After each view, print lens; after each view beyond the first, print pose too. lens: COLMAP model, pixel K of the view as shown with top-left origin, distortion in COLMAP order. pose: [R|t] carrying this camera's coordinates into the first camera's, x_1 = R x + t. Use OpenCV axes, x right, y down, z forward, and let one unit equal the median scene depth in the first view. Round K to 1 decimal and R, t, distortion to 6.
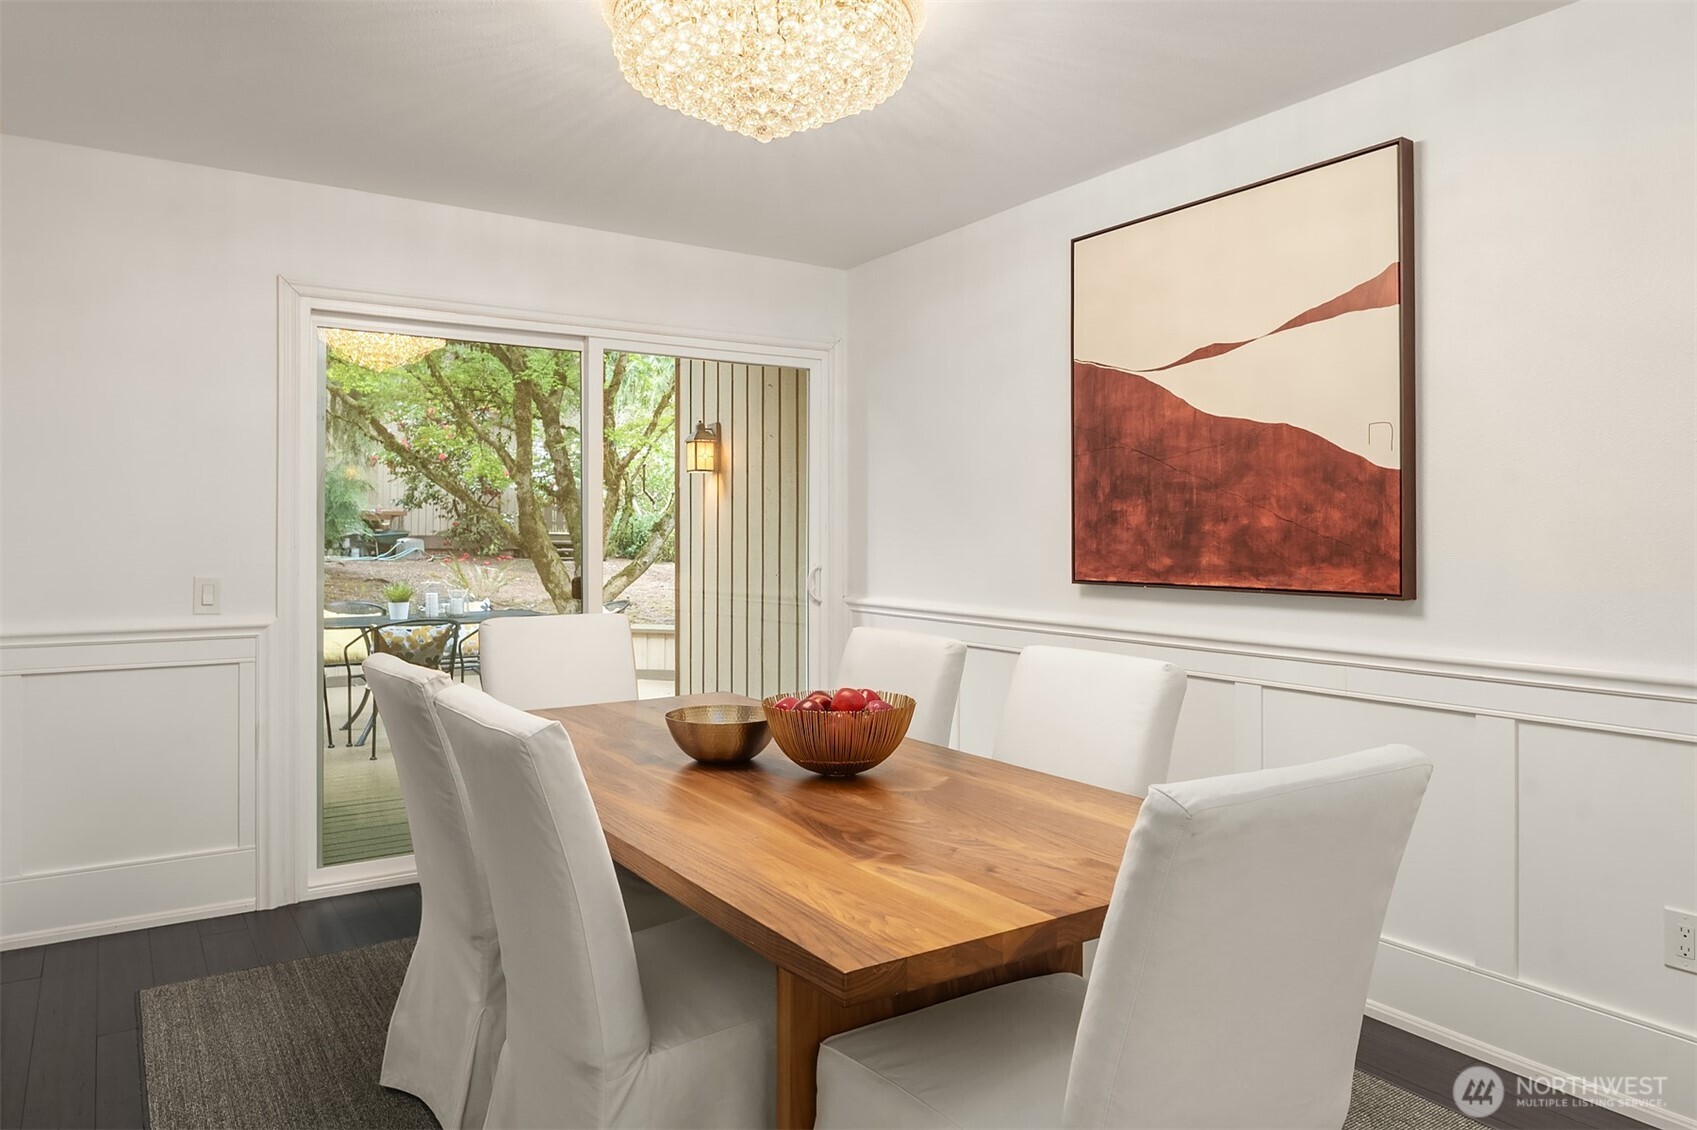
lens RADIAL K [[1120.7, 0, 852.6], [0, 1120.7, 535.6], [0, 0, 1]] dist [0.002583, -0.002029]
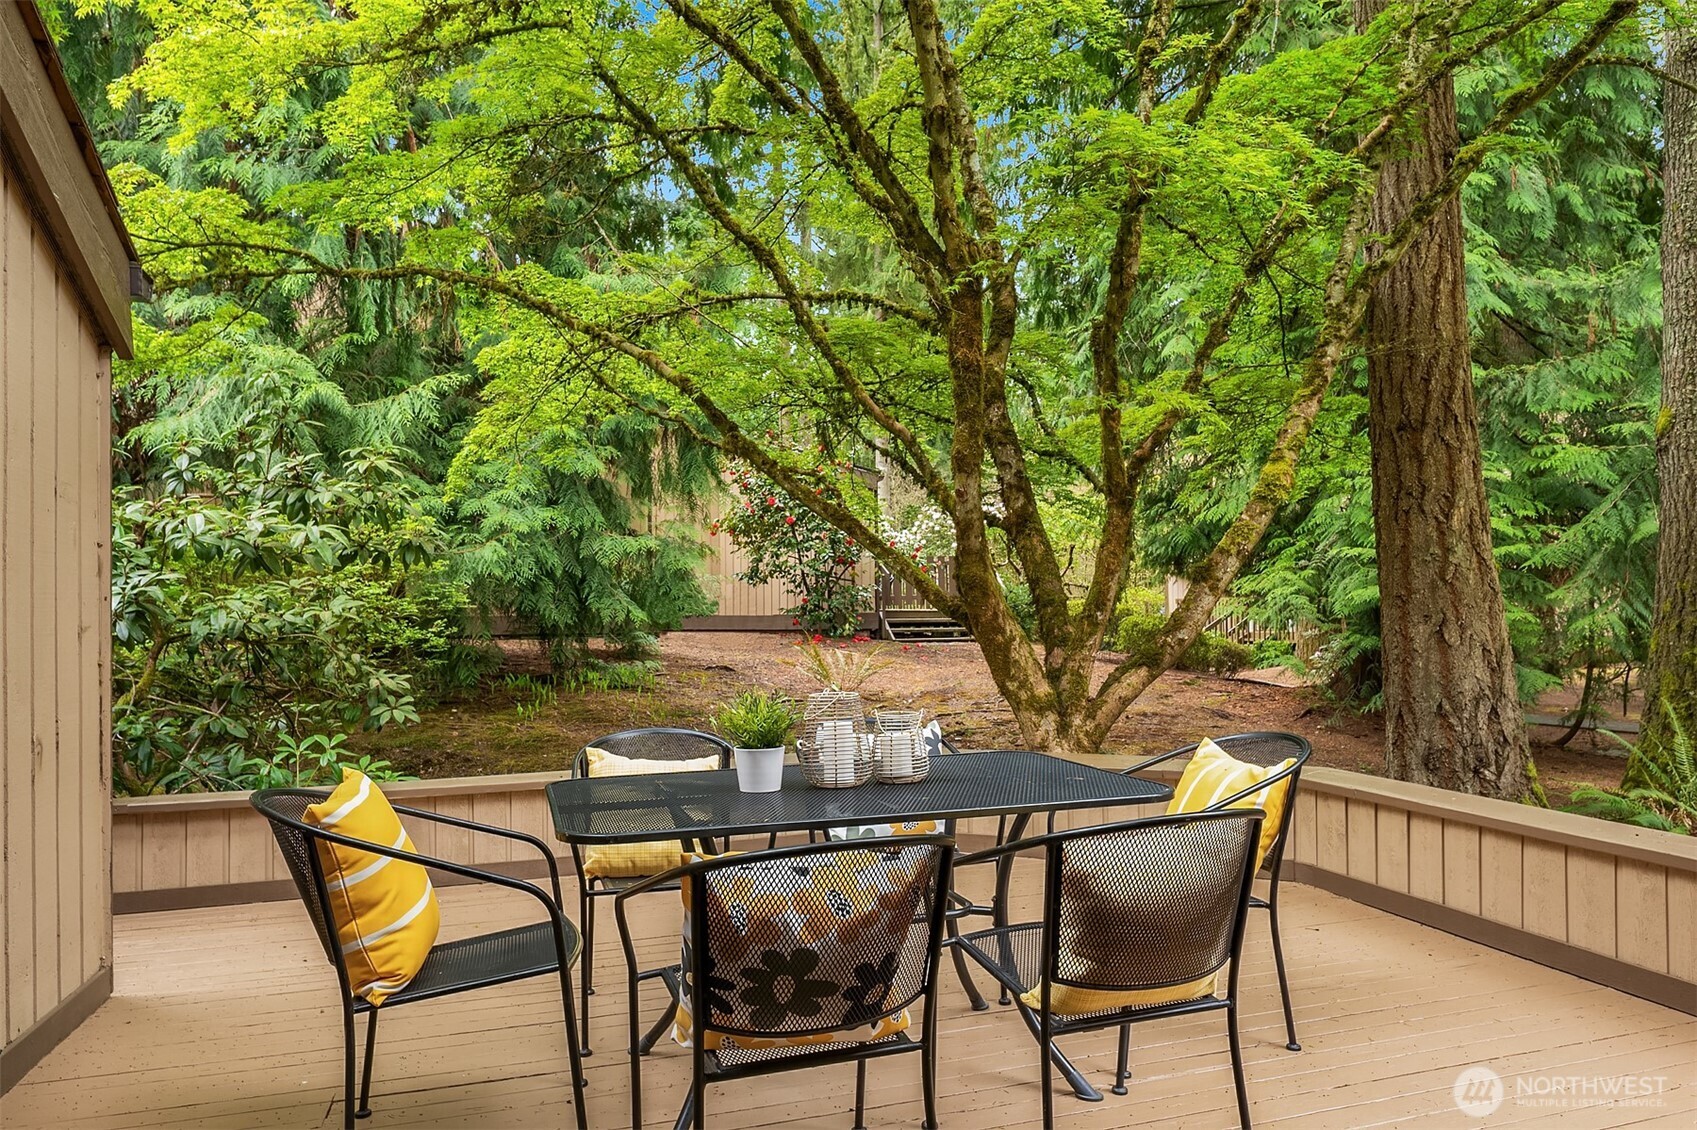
lens RADIAL K [[1120.7, 0, 852.6], [0, 1120.7, 535.6], [0, 0, 1]] dist [0.002583, -0.002029]
pose [[0.959306, -0.042950, -0.279084, -0.238966], [0.023035, 0.996973, -0.074252, 0.013967], [0.281429, 0.064802, 0.957392, 0.575397]]
